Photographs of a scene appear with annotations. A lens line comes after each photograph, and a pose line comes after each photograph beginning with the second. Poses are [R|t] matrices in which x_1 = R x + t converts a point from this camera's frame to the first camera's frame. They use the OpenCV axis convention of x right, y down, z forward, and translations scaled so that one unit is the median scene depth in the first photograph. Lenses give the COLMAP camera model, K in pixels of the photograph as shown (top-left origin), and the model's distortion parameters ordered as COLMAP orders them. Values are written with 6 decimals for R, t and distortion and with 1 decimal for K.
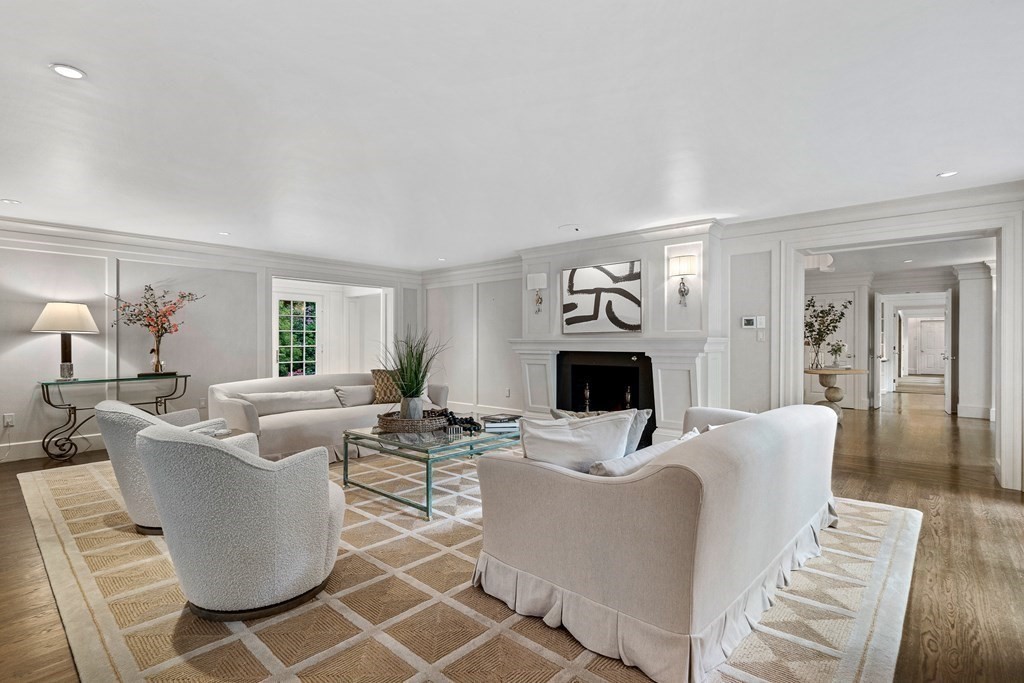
lens RADIAL K [[490.3, 0, 505.0], [0, 490.3, 342.0], [0, 0, 1]] dist [0.000515, 0.000234]
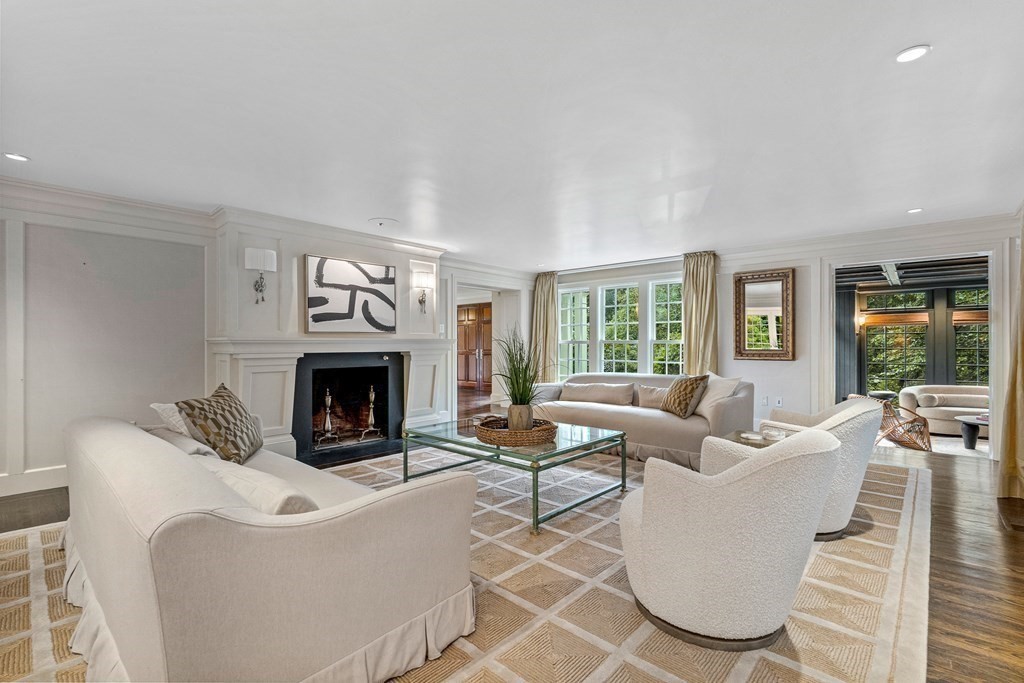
lens RADIAL K [[452.9, 0, 510.8], [0, 452.9, 342.1], [0, 0, 1]] dist [0.004622, 0.000367]
pose [[-0.011929, 0.006046, 0.999911, -0.698585], [0.009165, 0.999940, -0.005937, 0.007522], [-0.999887, 0.009094, -0.011984, 0.722726]]
